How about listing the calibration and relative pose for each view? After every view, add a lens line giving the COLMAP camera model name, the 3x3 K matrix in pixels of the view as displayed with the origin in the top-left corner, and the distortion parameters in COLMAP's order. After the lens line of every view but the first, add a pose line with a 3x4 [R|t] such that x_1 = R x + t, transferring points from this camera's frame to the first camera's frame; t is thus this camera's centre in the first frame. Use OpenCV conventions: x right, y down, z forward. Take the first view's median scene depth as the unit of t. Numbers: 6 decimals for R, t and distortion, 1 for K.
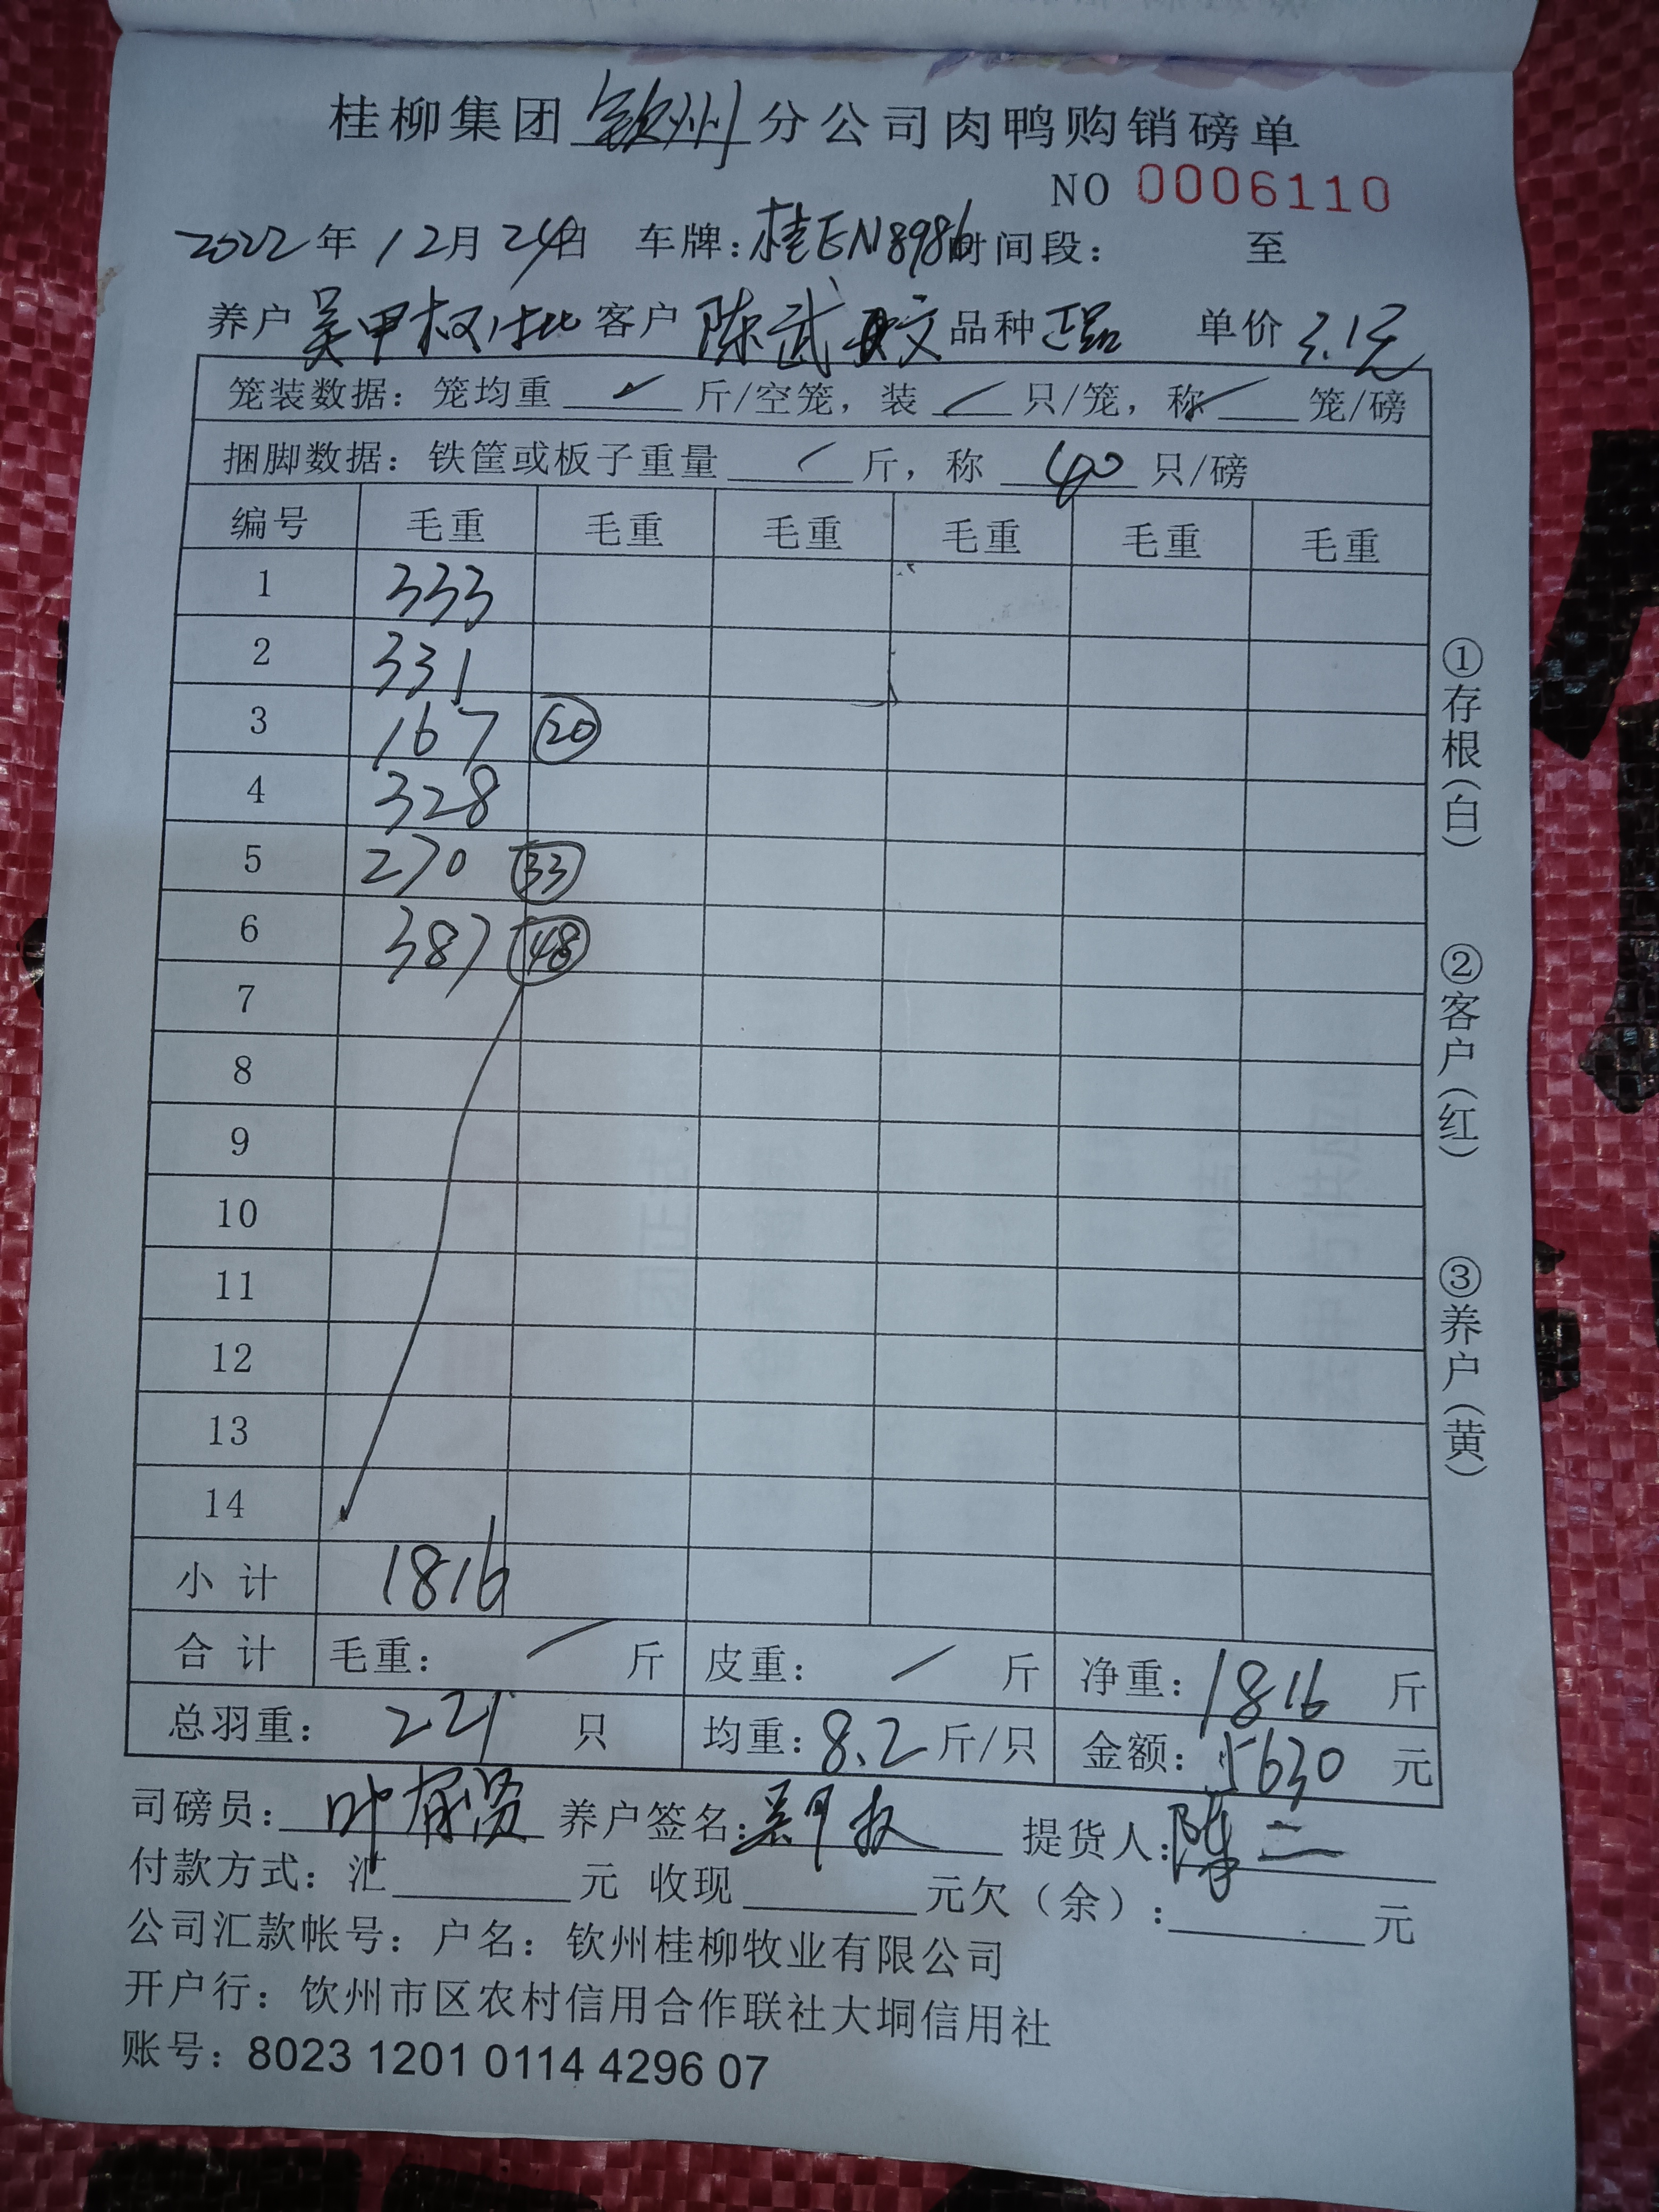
lens RADIAL K [[5768.7, 0, 882.7], [0, 5768.7, 1102.8], [0, 0, 1]] dist [0.551440, 0.139635]
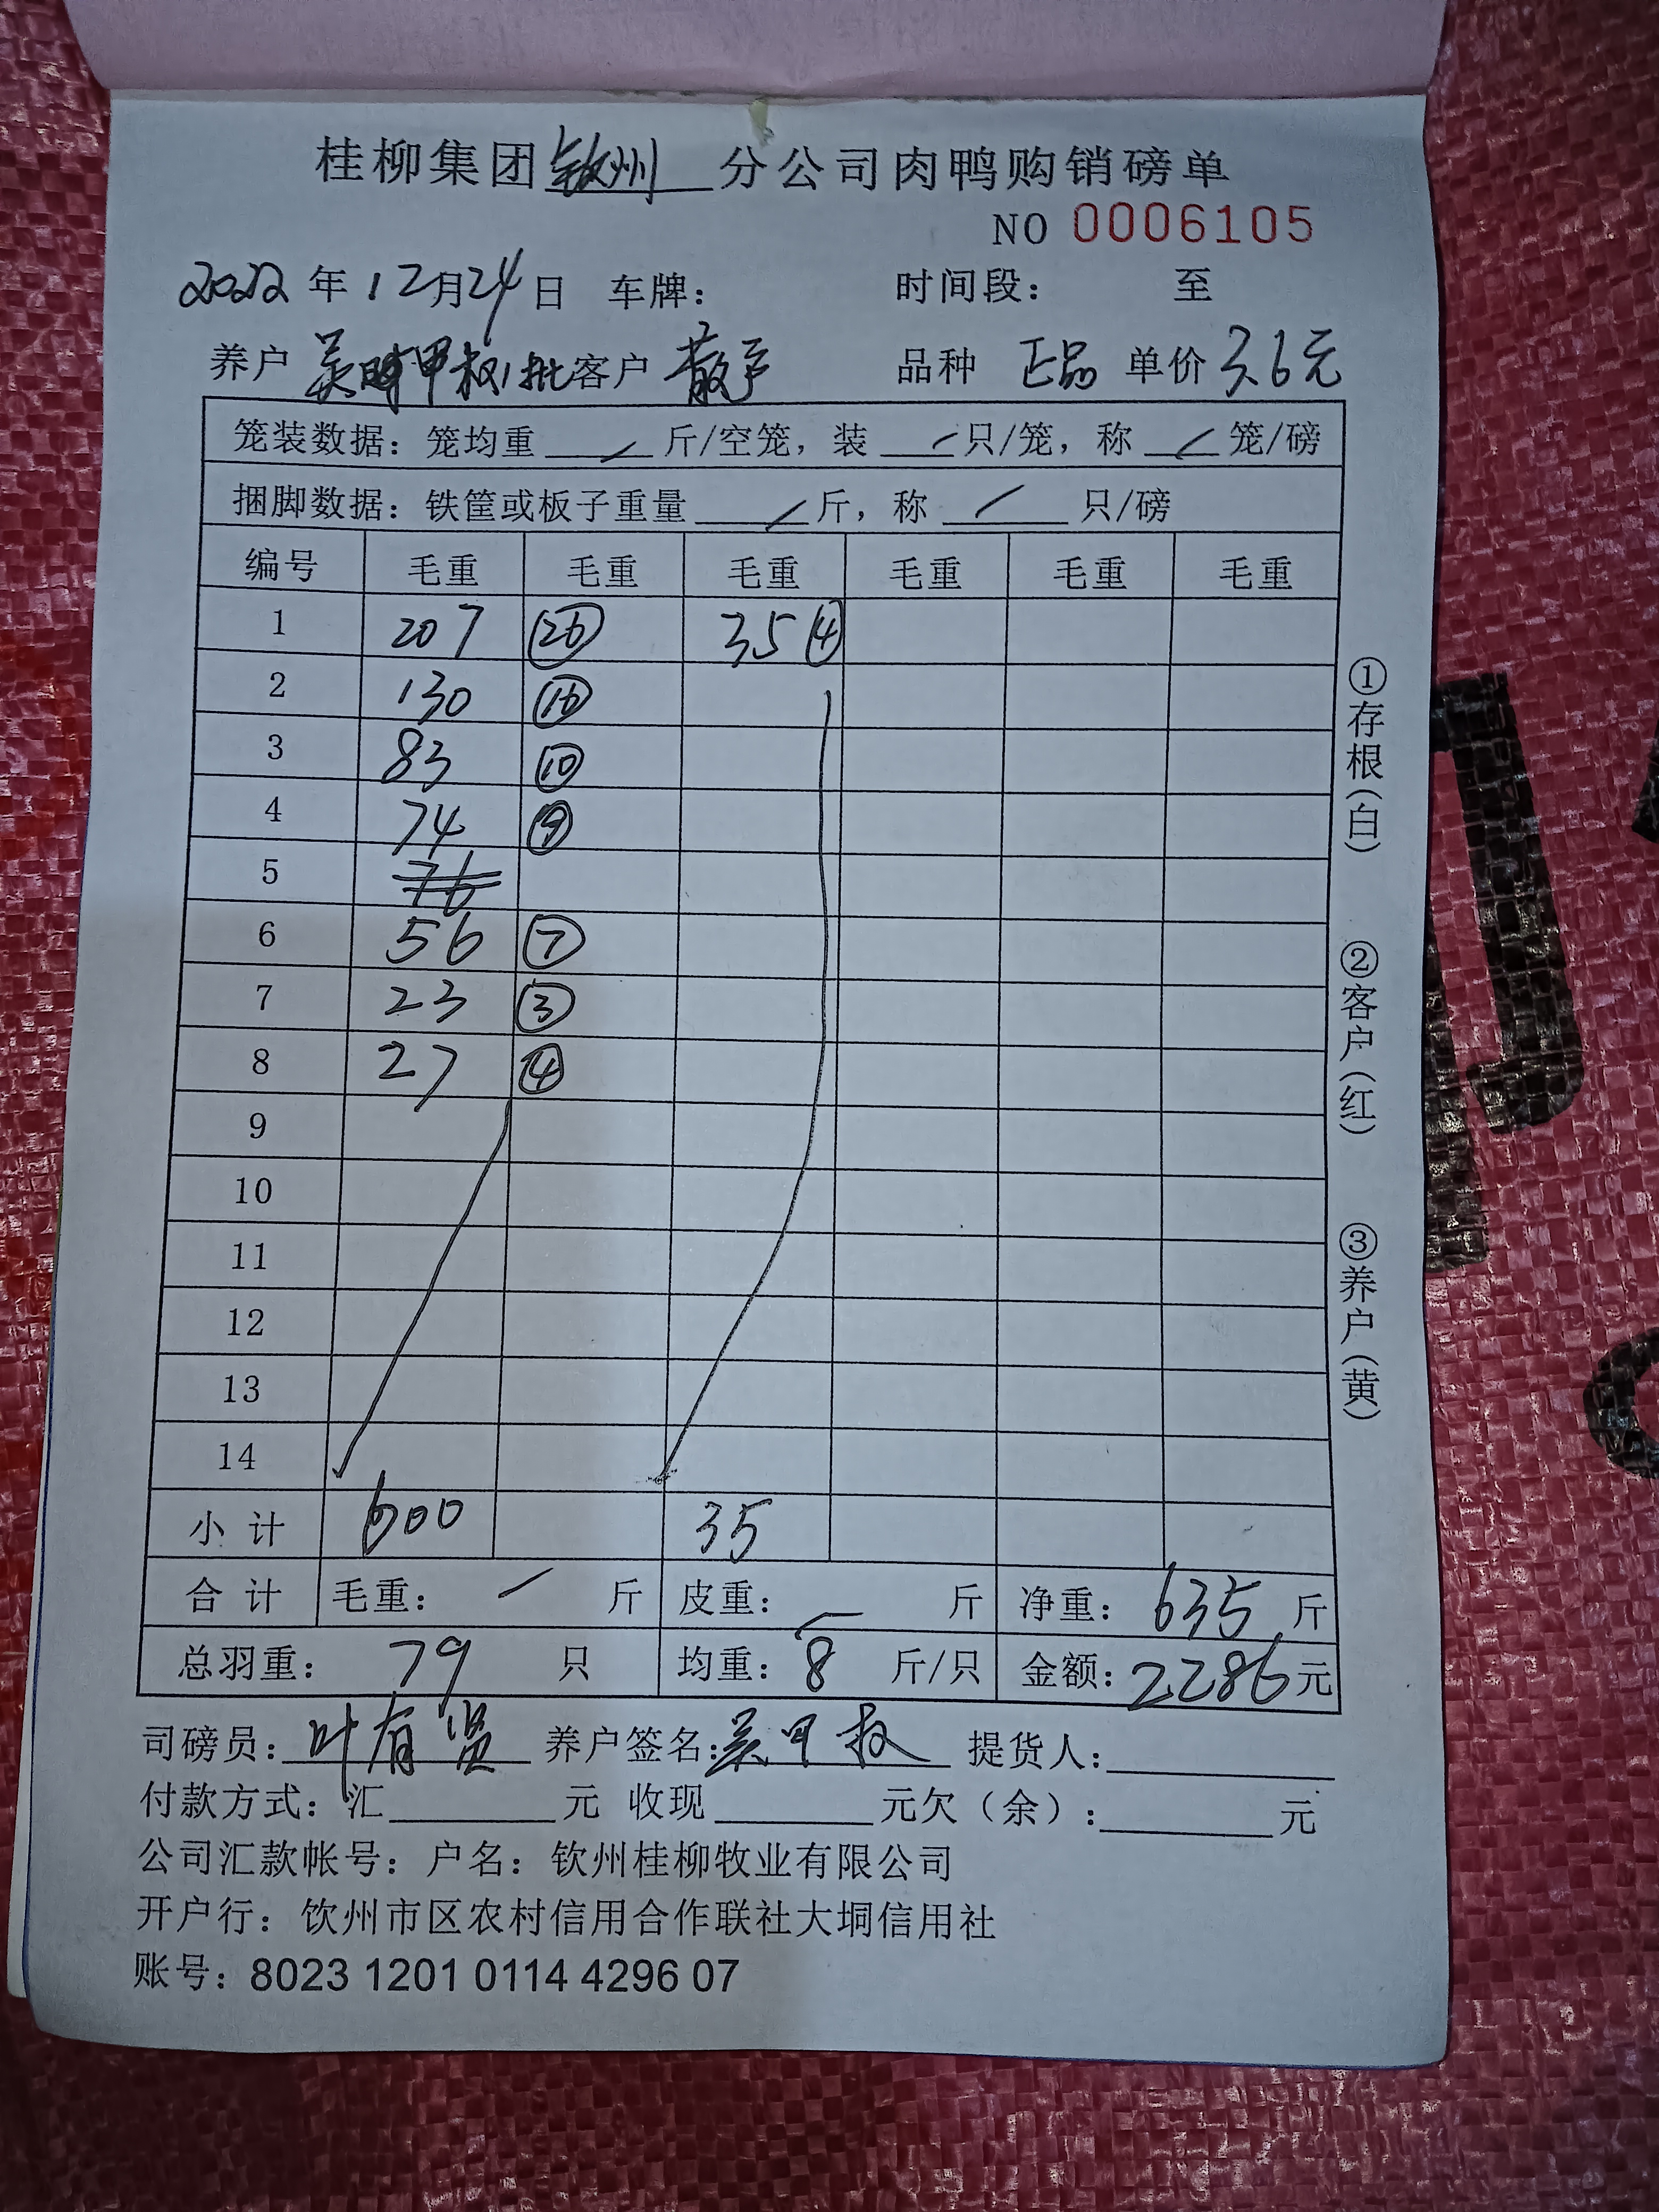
lens RADIAL K [[3956.6, 0, 829.8], [0, 3956.6, 945.9], [0, 0, 1]] dist [-0.028987, 0.167530]
pose [[0.999986, -0.005302, 0.000153, -0.001600], [0.005304, 0.999262, -0.038057, 0.001792], [0.000049, 0.038057, 0.999276, 0.248897]]
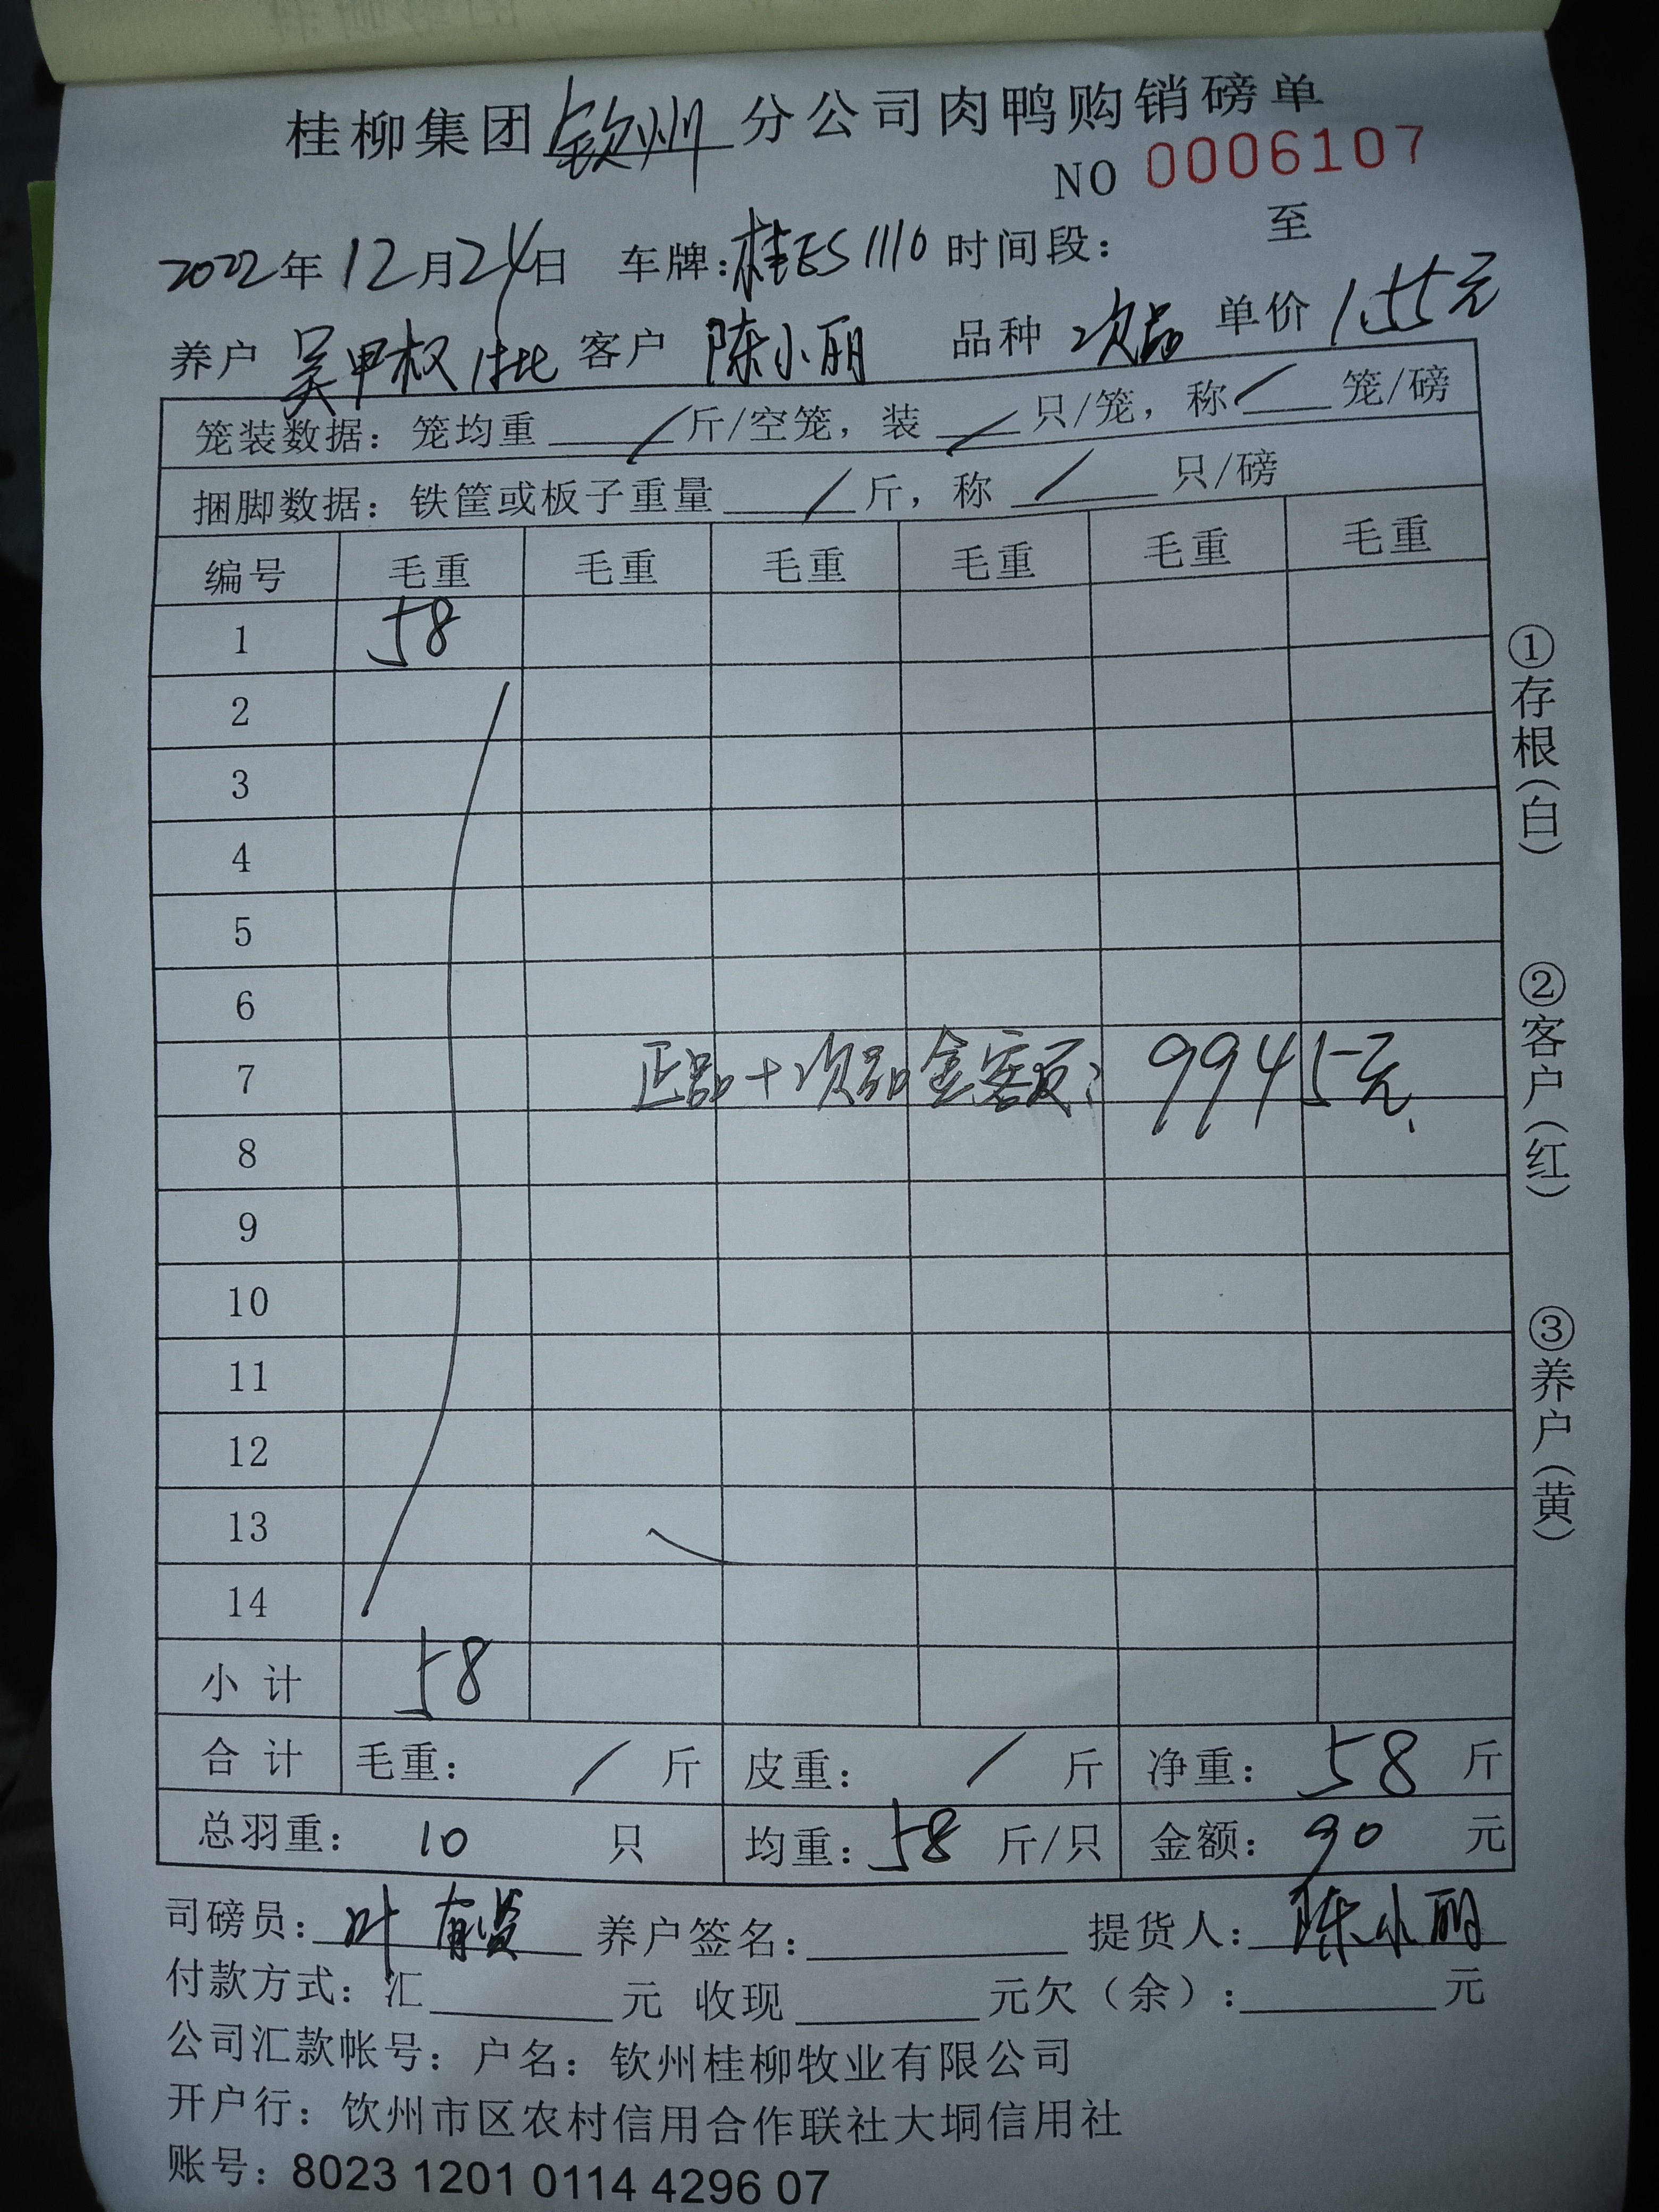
lens RADIAL K [[3956.6, 0, 829.8], [0, 3956.6, 945.9], [0, 0, 1]] dist [-0.028987, 0.167530]
pose [[0.999163, -0.037667, -0.015936, -0.001628], [0.036653, 0.997542, -0.059713, 0.002744], [0.018146, 0.059079, 0.998088, 0.348292]]
